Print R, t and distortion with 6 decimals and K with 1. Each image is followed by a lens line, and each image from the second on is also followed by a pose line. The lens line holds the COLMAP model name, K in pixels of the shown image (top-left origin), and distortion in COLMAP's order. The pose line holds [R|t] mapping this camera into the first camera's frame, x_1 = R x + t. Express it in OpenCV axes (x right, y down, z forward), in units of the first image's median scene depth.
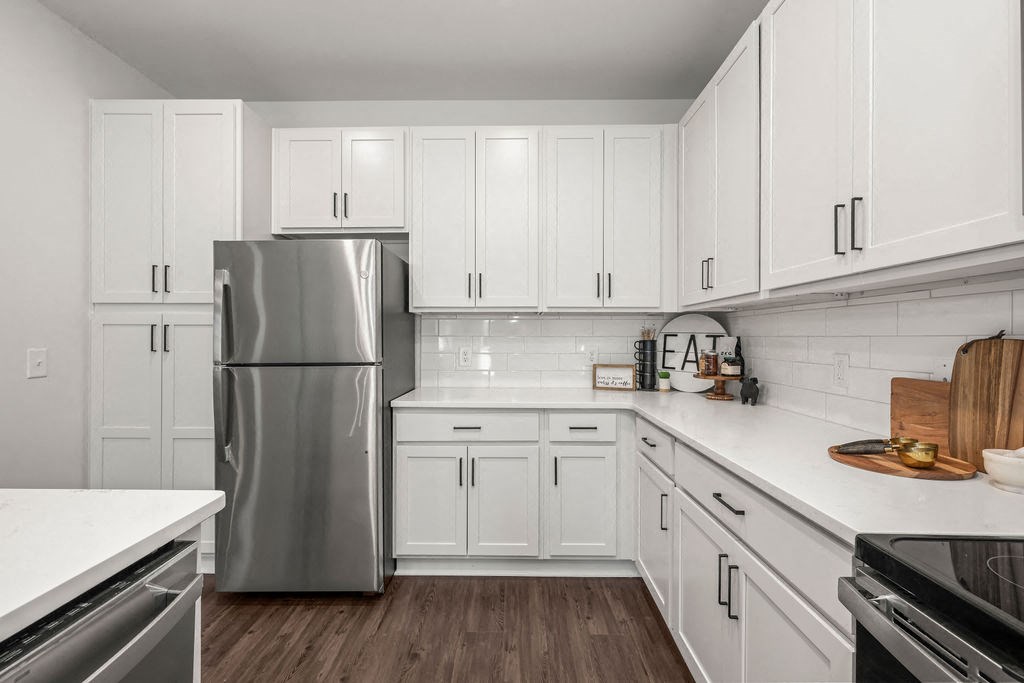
lens RADIAL K [[451.8, 0, 511.2], [0, 451.8, 339.4], [0, 0, 1]] dist [0.002669, 0.000260]
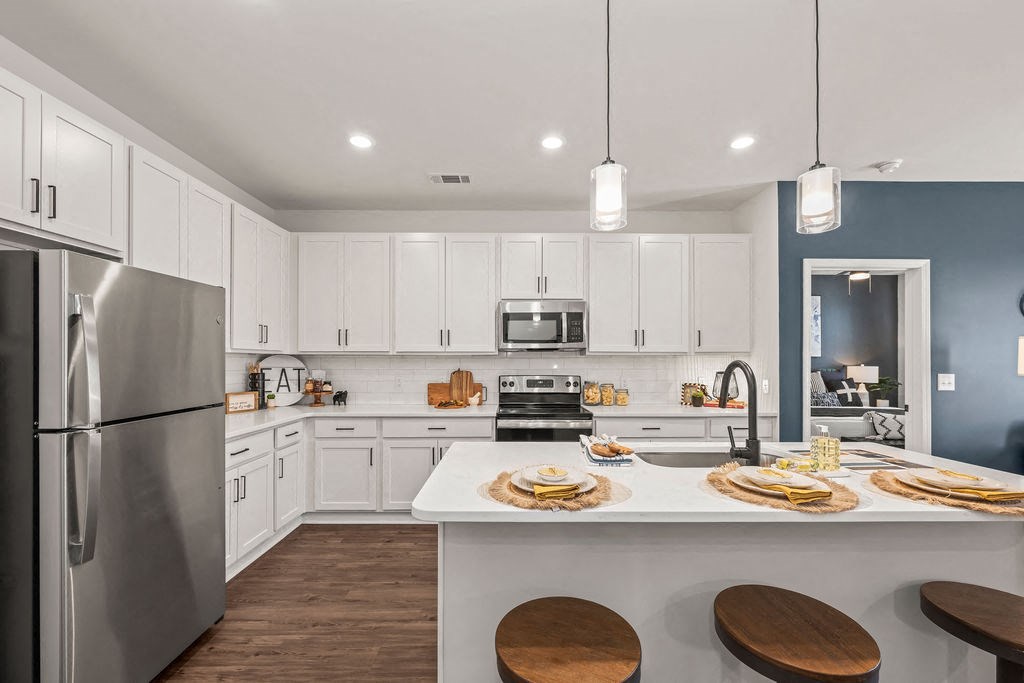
lens RADIAL K [[412.9, 0, 510.6], [0, 412.9, 357.7], [0, 0, 1]] dist [-0.002788, 0.000136]
pose [[-0.016814, 0.004703, 0.999848, -1.017429], [0.002177, 0.999987, -0.004667, -0.038723], [-0.999856, 0.002098, -0.016824, 0.258296]]
